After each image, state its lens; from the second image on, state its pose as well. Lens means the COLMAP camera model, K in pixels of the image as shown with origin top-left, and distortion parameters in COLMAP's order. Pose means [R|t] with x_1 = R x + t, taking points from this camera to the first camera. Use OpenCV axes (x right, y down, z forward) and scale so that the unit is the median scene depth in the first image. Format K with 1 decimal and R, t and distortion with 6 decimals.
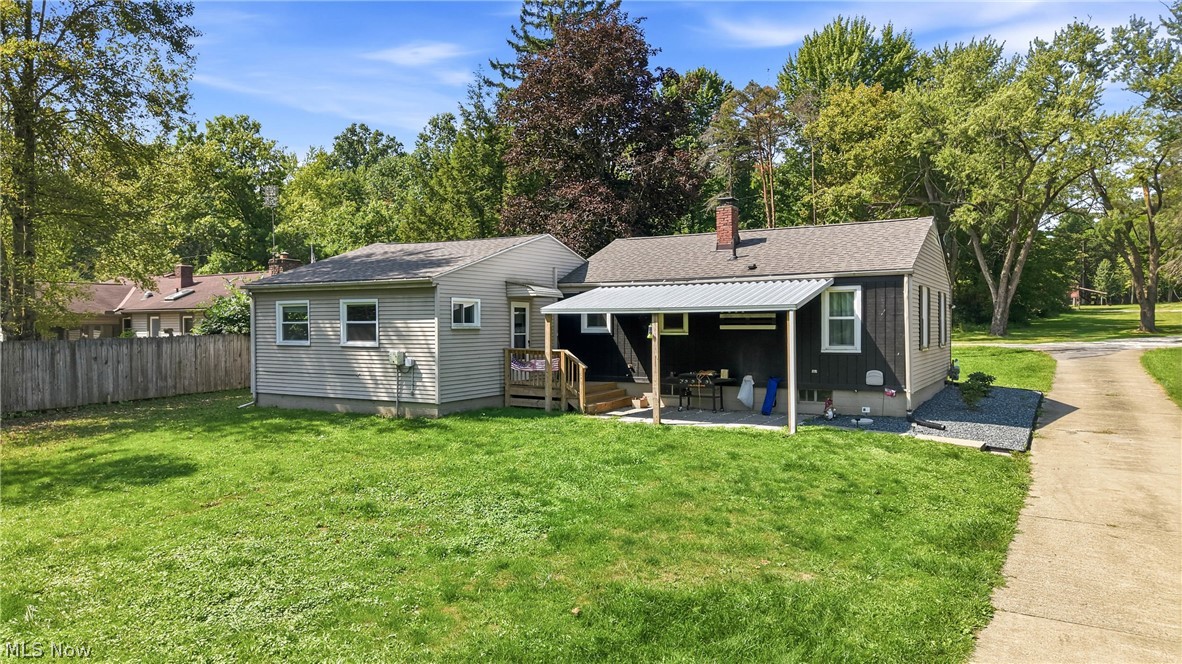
lens RADIAL K [[791.1, 0, 591.0], [0, 791.1, 332.0], [0, 0, 1]] dist [0.003059, -0.003878]
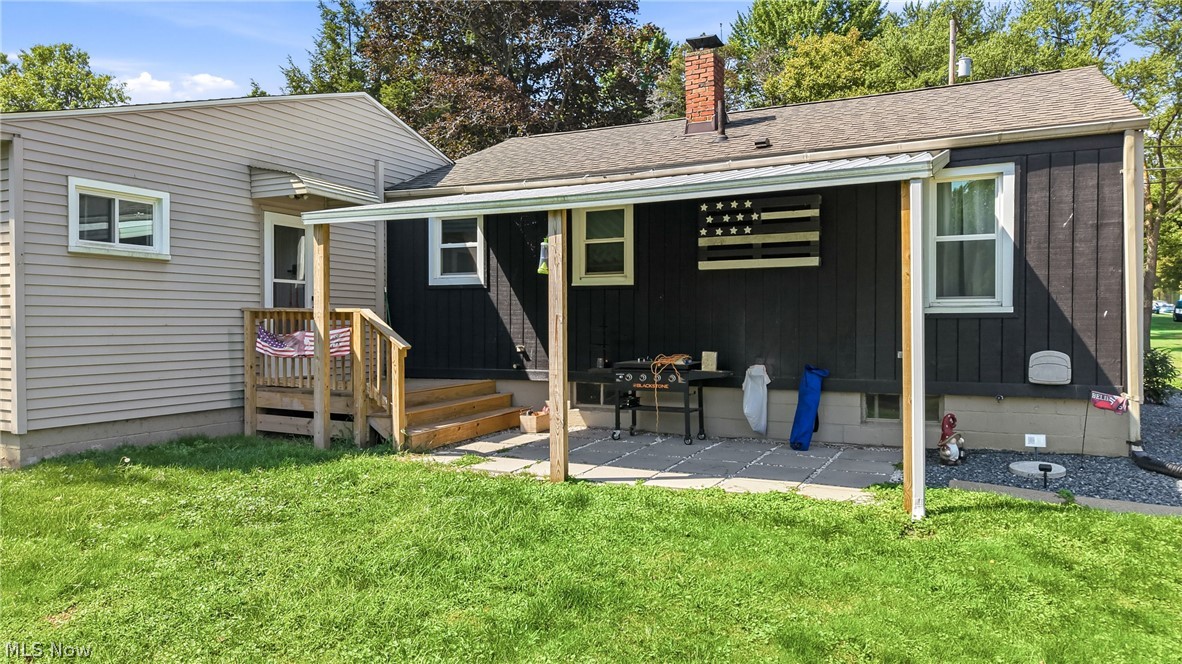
lens RADIAL K [[797.6, 0, 606.4], [0, 797.6, 332.0], [0, 0, 1]] dist [0.023008, 0.000159]
pose [[0.995622, 0.002149, 0.093449, 0.062211], [-0.002227, 0.999997, 0.000732, 0.034955], [-0.093448, -0.000937, 0.995624, 0.526703]]
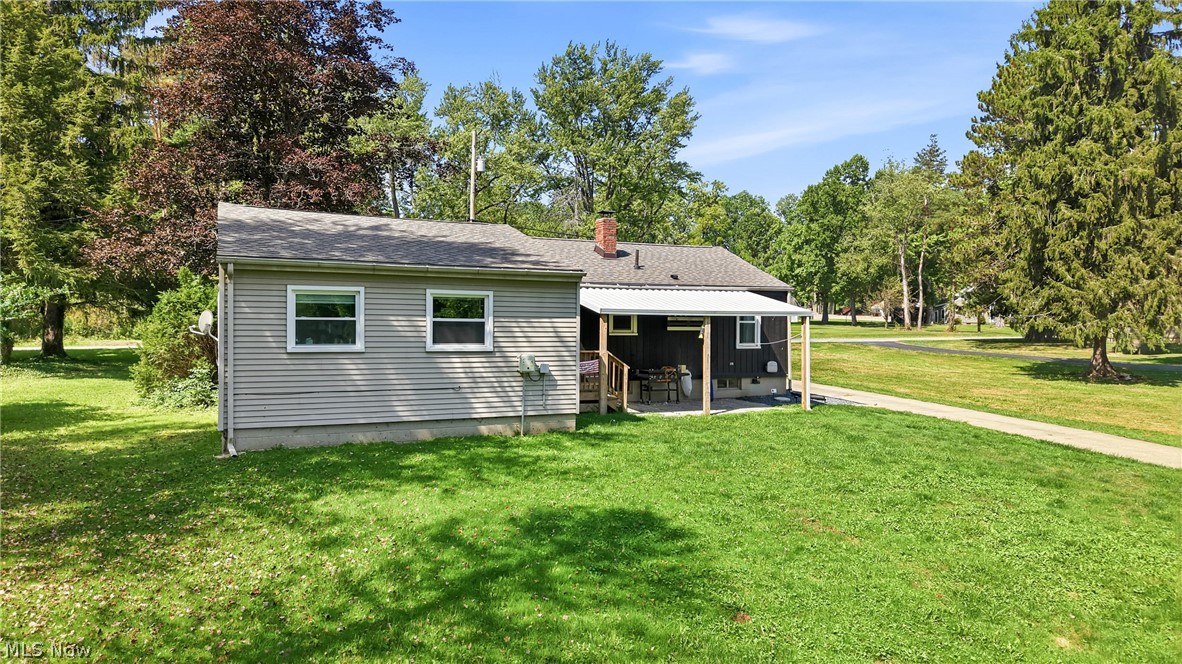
lens RADIAL K [[787.1, 0, 591.0], [0, 787.1, 332.0], [0, 0, 1]] dist [0.023023, -0.000738]
pose [[0.572894, 0.001074, 0.819628, -0.841317], [-0.001148, 0.999999, -0.000508, -0.000244], [-0.819628, -0.000650, 0.572895, 0.444997]]
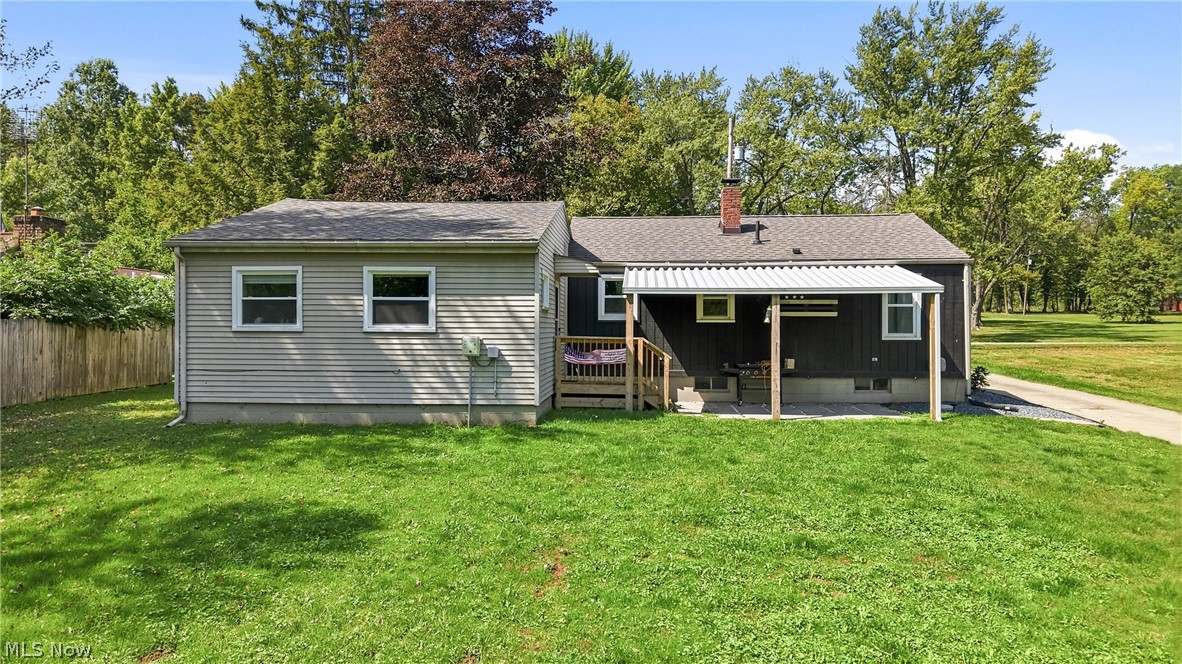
lens RADIAL K [[791.1, 0, 591.0], [0, 791.1, 332.0], [0, 0, 1]] dist [0.003059, -0.003878]
pose [[0.892910, 0.006126, 0.450193, -0.456575], [-0.002509, 0.999960, -0.008630, 0.023995], [-0.450228, 0.006577, 0.892889, 0.268206]]
